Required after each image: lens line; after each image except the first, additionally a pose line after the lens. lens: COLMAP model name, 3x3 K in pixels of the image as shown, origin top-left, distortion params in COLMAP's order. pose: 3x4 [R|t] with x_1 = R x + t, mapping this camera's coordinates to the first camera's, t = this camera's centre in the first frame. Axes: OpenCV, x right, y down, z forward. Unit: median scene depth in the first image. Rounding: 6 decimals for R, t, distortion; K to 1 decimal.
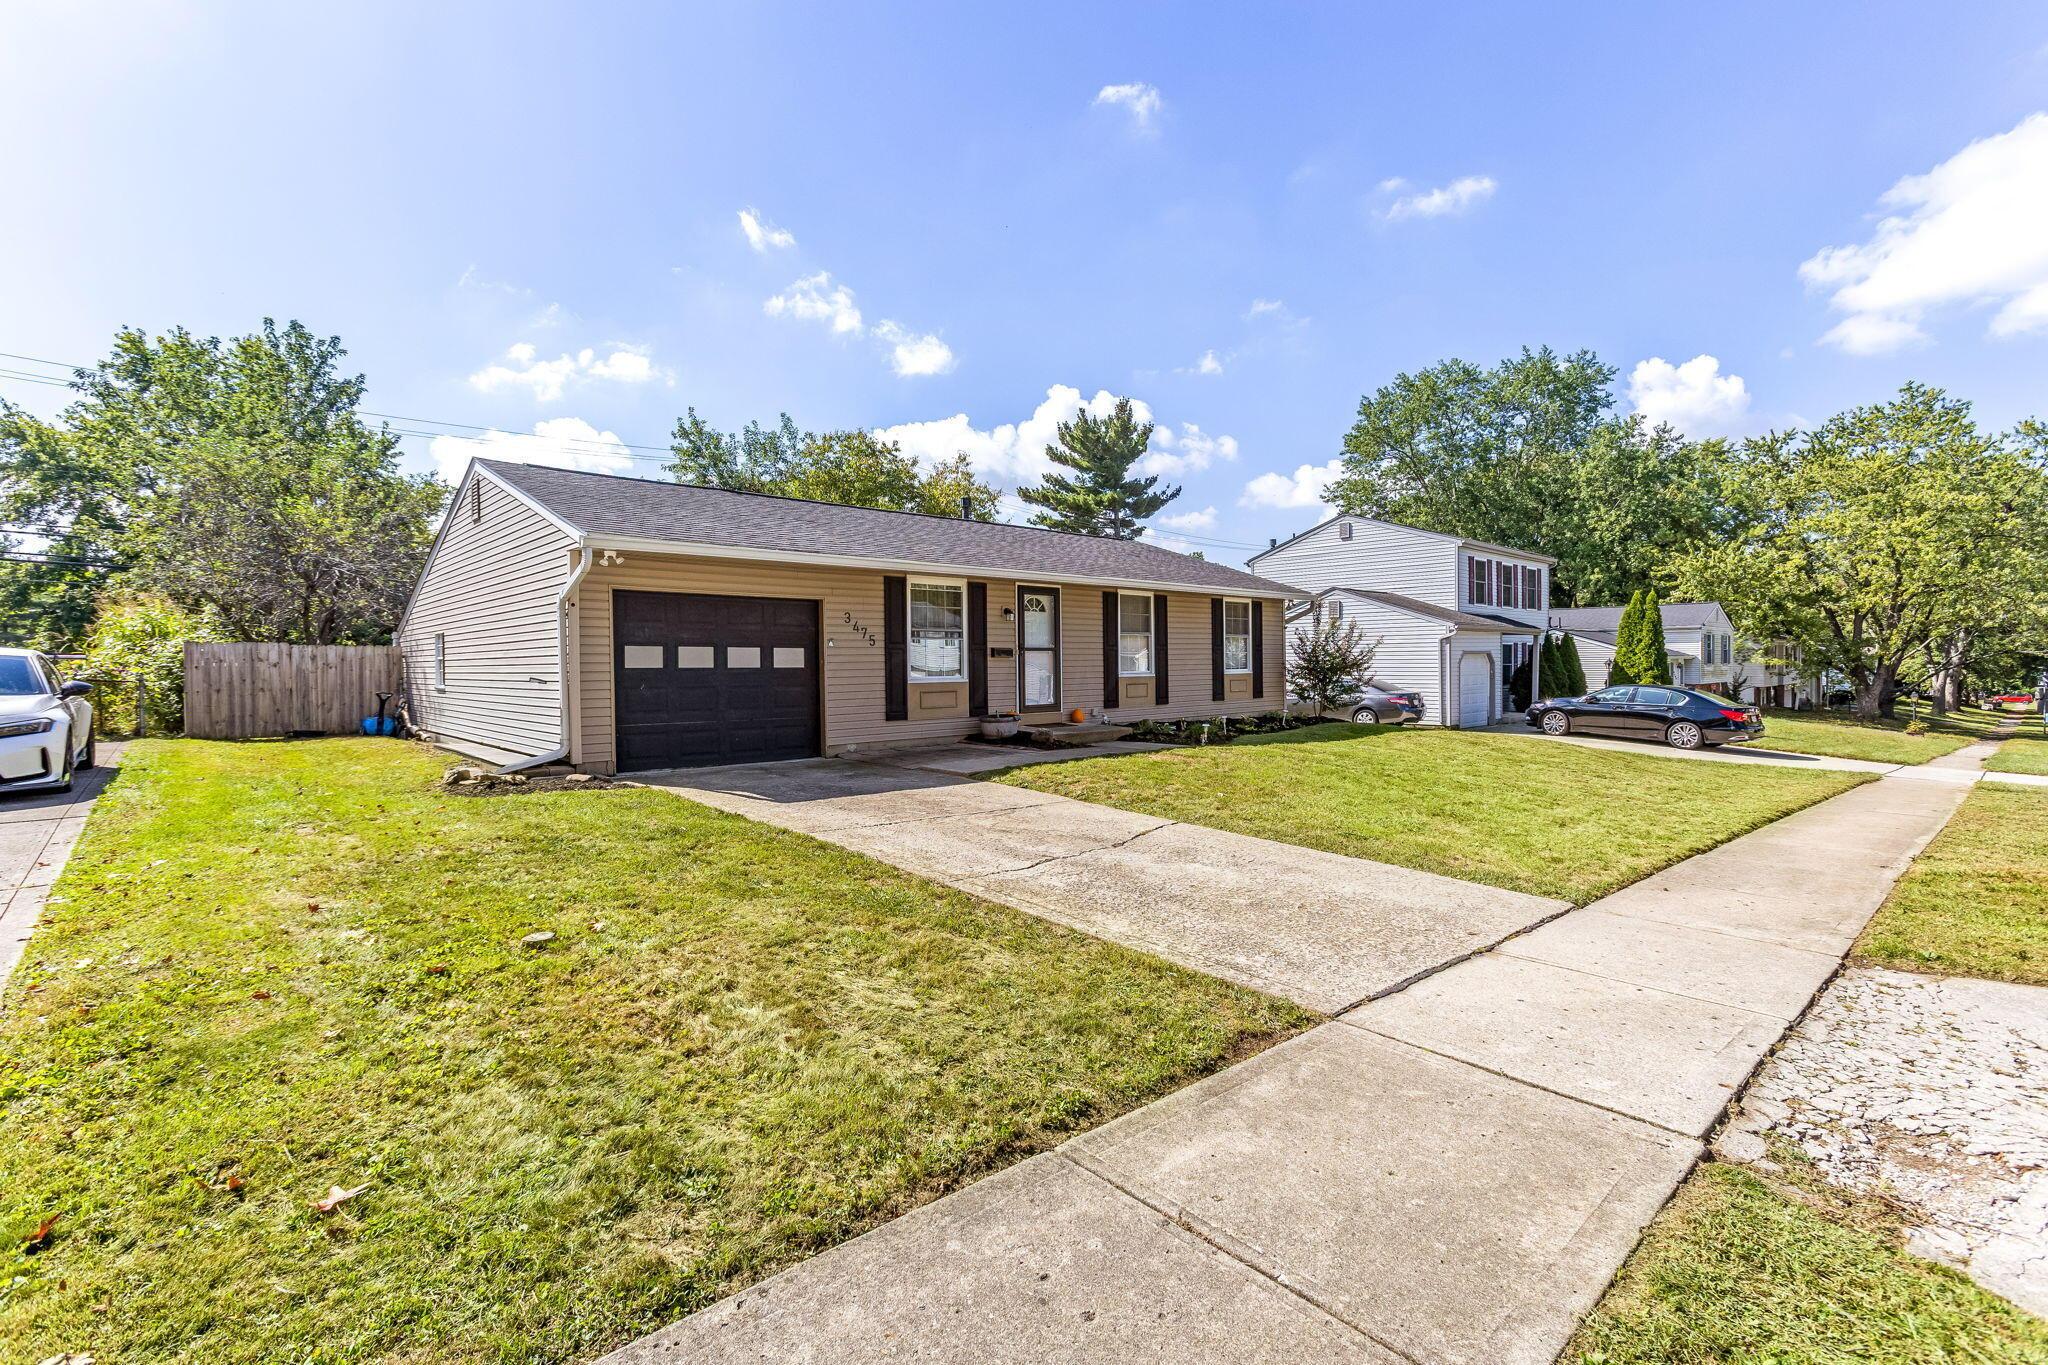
lens RADIAL K [[980.9, 0, 1024.0], [0, 980.9, 682.5], [0, 0, 1]] dist [0.000345, 0.001322]
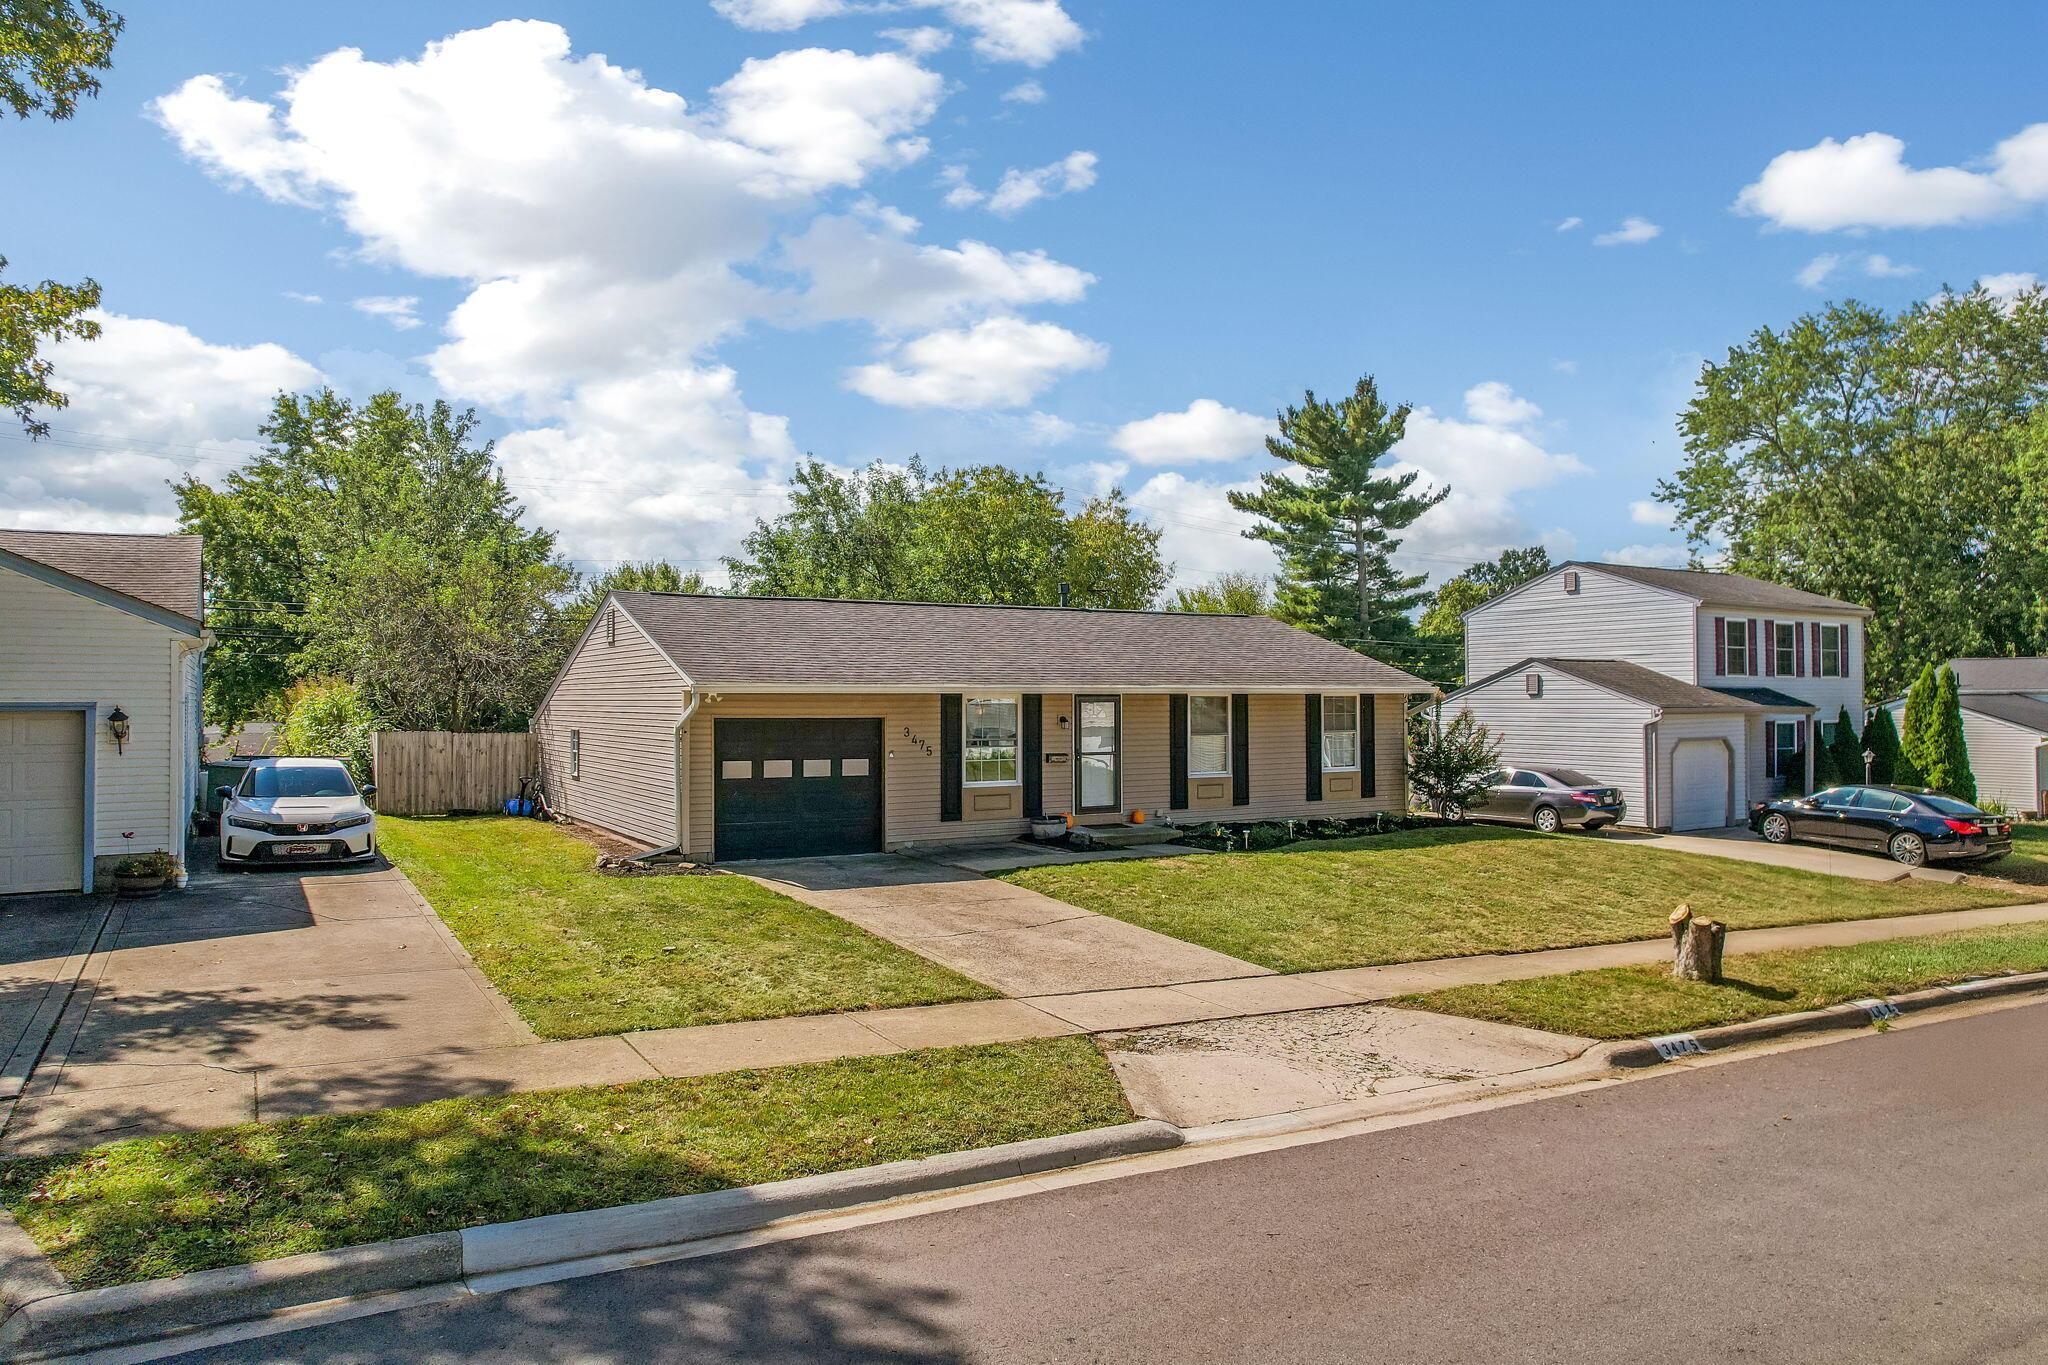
lens RADIAL K [[1482.9, 0, 1024.0], [0, 1482.9, 682.5], [0, 0, 1]] dist [-0.045694, 0.002208]
pose [[0.979329, 0.008140, -0.202110, 0.204465], [-0.013268, 0.999623, -0.024031, -0.055937], [0.201838, 0.026216, 0.979068, -0.452792]]
